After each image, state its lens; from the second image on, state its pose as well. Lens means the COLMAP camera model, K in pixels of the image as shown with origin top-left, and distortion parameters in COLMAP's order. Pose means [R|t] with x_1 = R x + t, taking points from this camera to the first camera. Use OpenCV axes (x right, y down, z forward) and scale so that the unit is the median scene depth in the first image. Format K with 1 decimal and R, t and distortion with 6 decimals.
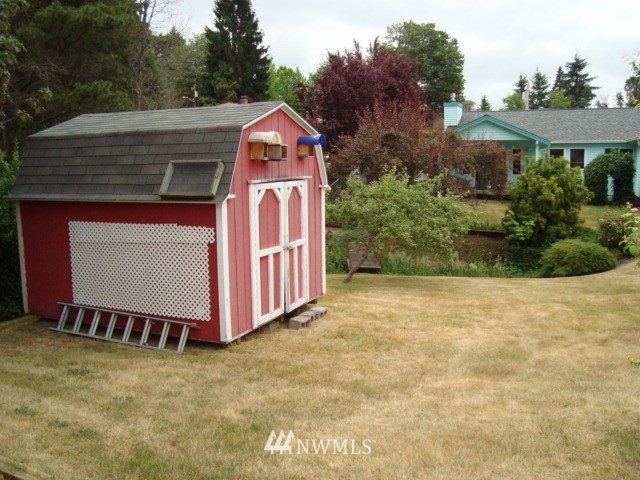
lens RADIAL K [[631.1, 0, 327.5], [0, 631.1, 240.1], [0, 0, 1]] dist [-0.194146, 0.190286]
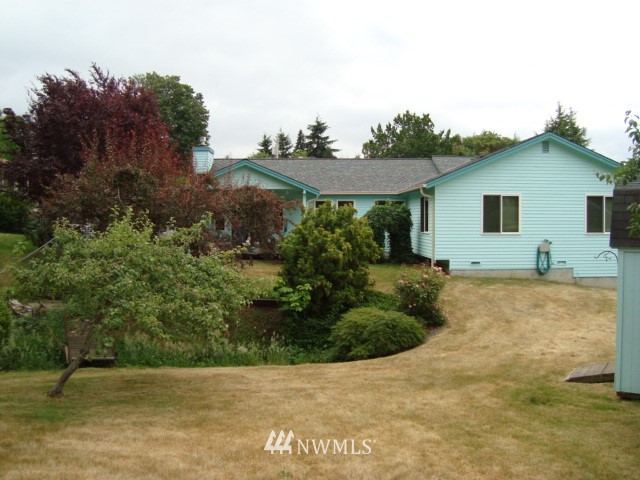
lens RADIAL K [[631.1, 0, 327.5], [0, 631.1, 240.1], [0, 0, 1]] dist [-0.194146, 0.190286]
pose [[0.918527, 0.001315, 0.395355, 0.030642], [0.037224, 0.995265, -0.089793, -0.015763], [-0.393601, 0.097194, 0.914129, 0.258049]]
